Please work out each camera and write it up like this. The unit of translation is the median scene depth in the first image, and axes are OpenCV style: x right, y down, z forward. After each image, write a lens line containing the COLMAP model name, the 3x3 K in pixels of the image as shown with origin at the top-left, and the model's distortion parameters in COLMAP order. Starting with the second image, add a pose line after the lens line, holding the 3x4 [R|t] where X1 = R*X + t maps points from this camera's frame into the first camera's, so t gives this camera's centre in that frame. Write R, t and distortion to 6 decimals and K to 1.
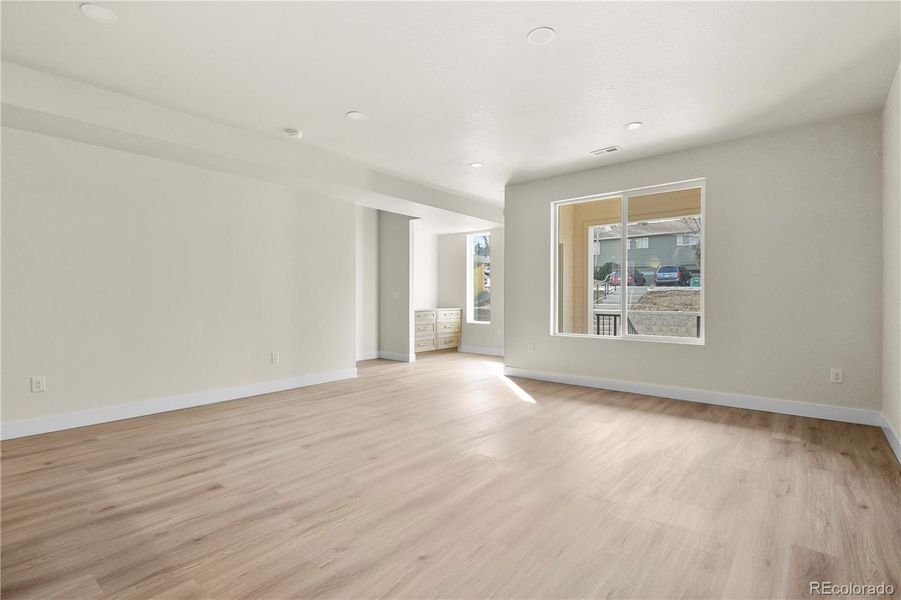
lens RADIAL K [[434.3, 0, 454.3], [0, 434.3, 298.4], [0, 0, 1]] dist [0.034218, -0.015870]
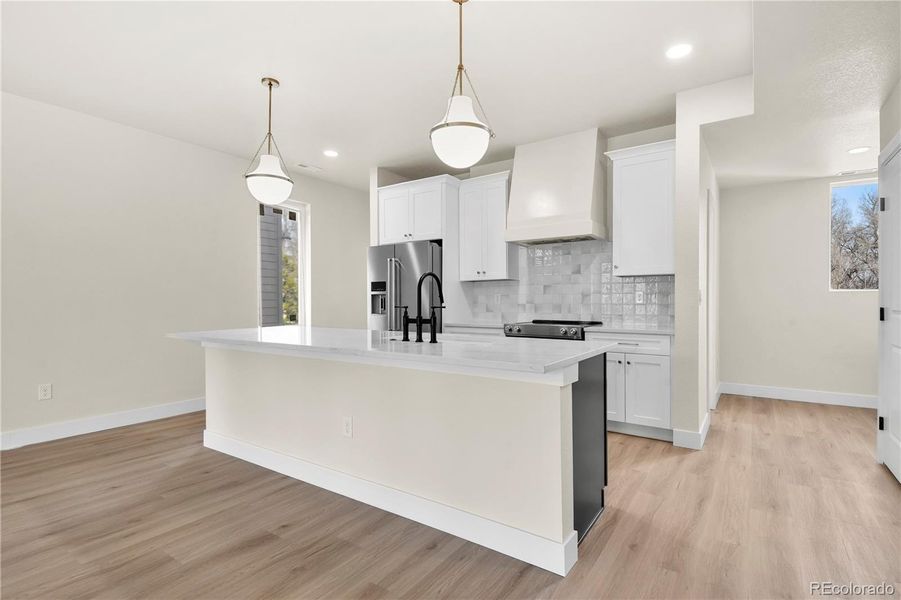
lens RADIAL K [[434.3, 0, 454.3], [0, 434.3, 298.4], [0, 0, 1]] dist [0.034218, -0.015870]
pose [[-0.995923, 0.001179, -0.090197, -0.431790], [0.001867, 0.999970, -0.007540, -0.002558], [0.090185, -0.007678, -0.995895, 0.664680]]
